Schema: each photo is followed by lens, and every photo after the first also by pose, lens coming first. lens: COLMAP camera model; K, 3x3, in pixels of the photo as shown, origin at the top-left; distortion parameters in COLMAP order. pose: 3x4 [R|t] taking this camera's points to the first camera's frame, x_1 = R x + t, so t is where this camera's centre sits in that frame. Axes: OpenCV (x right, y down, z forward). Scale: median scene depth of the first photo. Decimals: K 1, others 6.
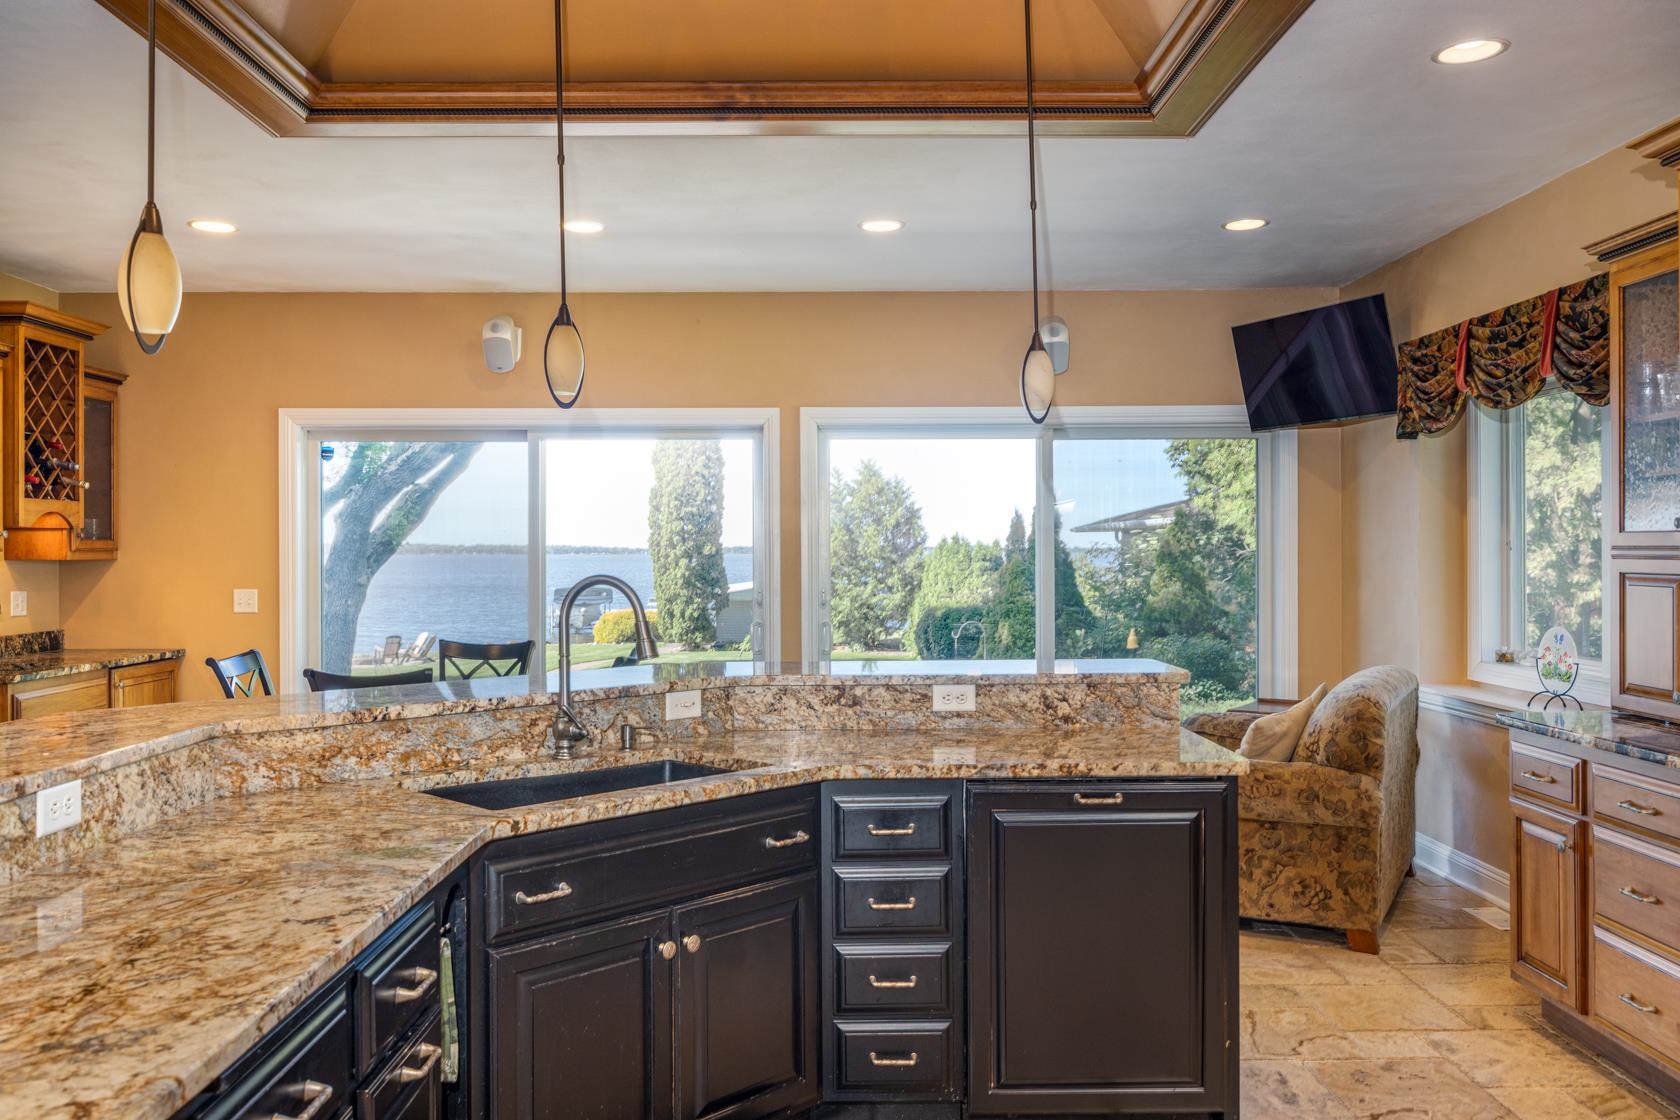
lens RADIAL K [[1298.1, 0, 840.0], [0, 1298.1, 560.0], [0, 0, 1]] dist [0.002091, 0.001192]
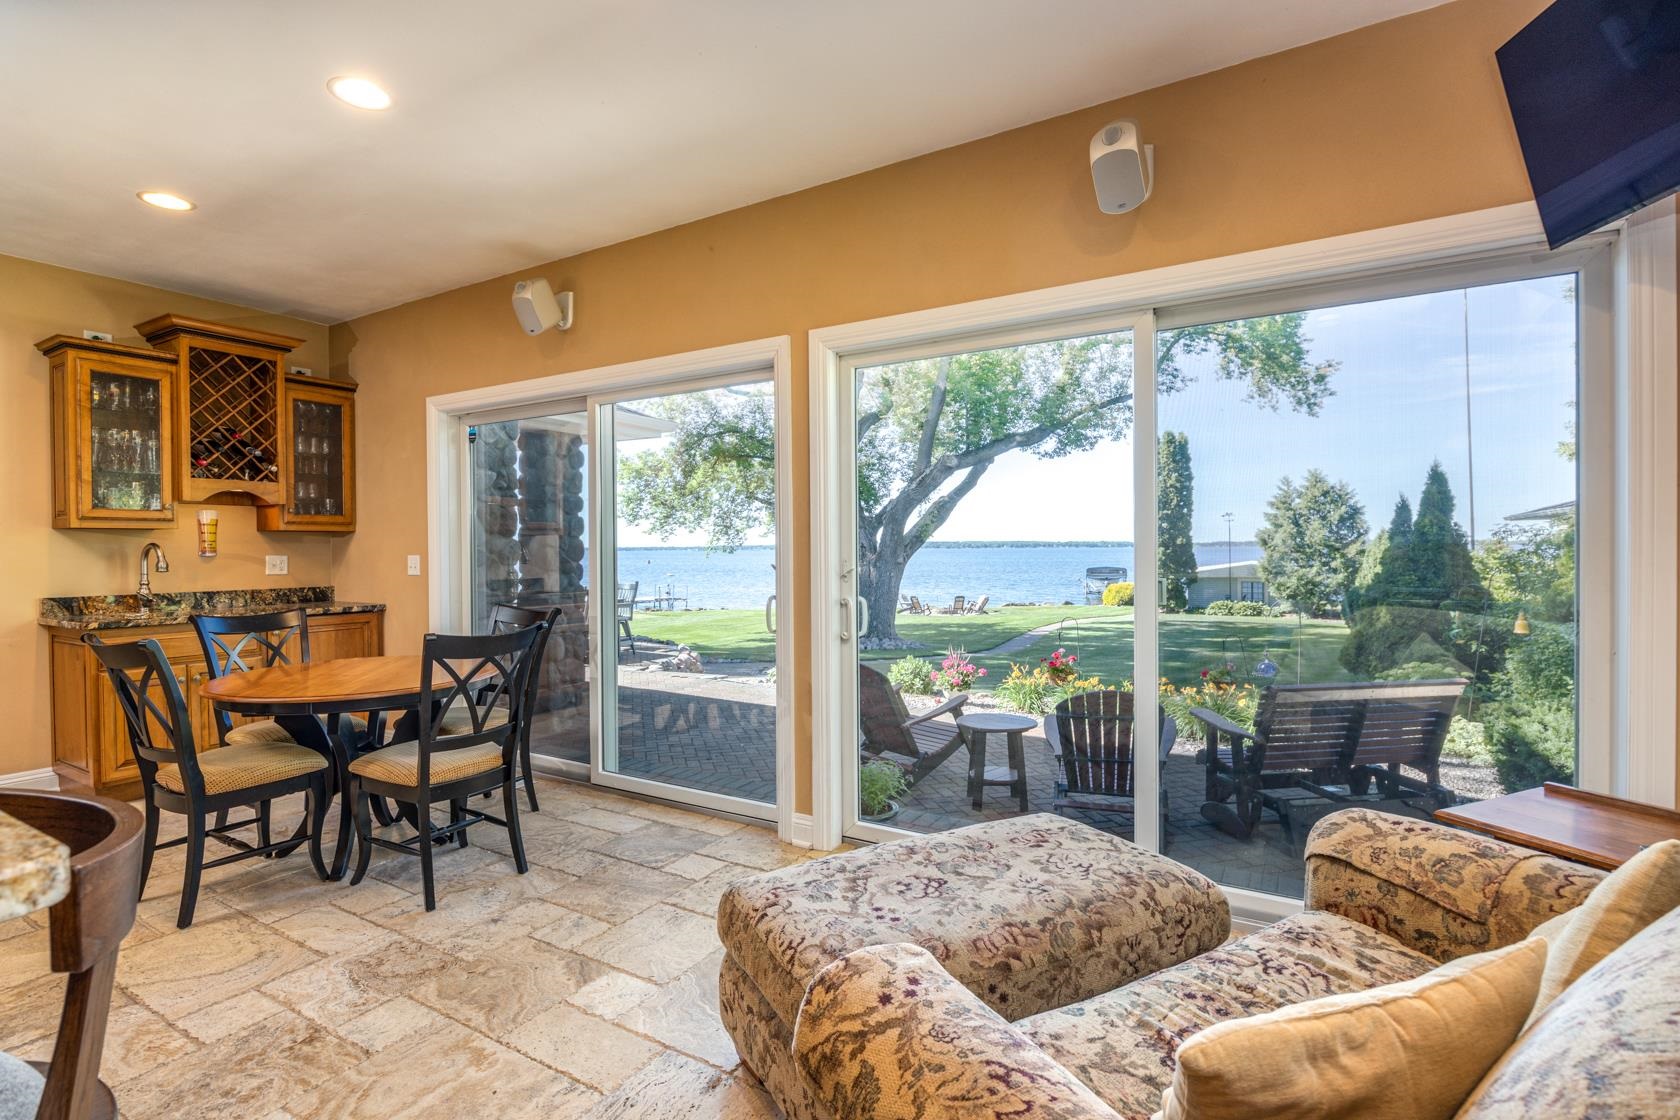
lens RADIAL K [[789.9, 0, 840.0], [0, 789.9, 560.0], [0, 0, 1]] dist [-0.002531, -0.000315]
pose [[0.847705, 0.004751, -0.530447, 0.038789], [0.001271, 0.999939, 0.010987, 0.003040], [0.530467, -0.009988, 0.847647, 0.093722]]
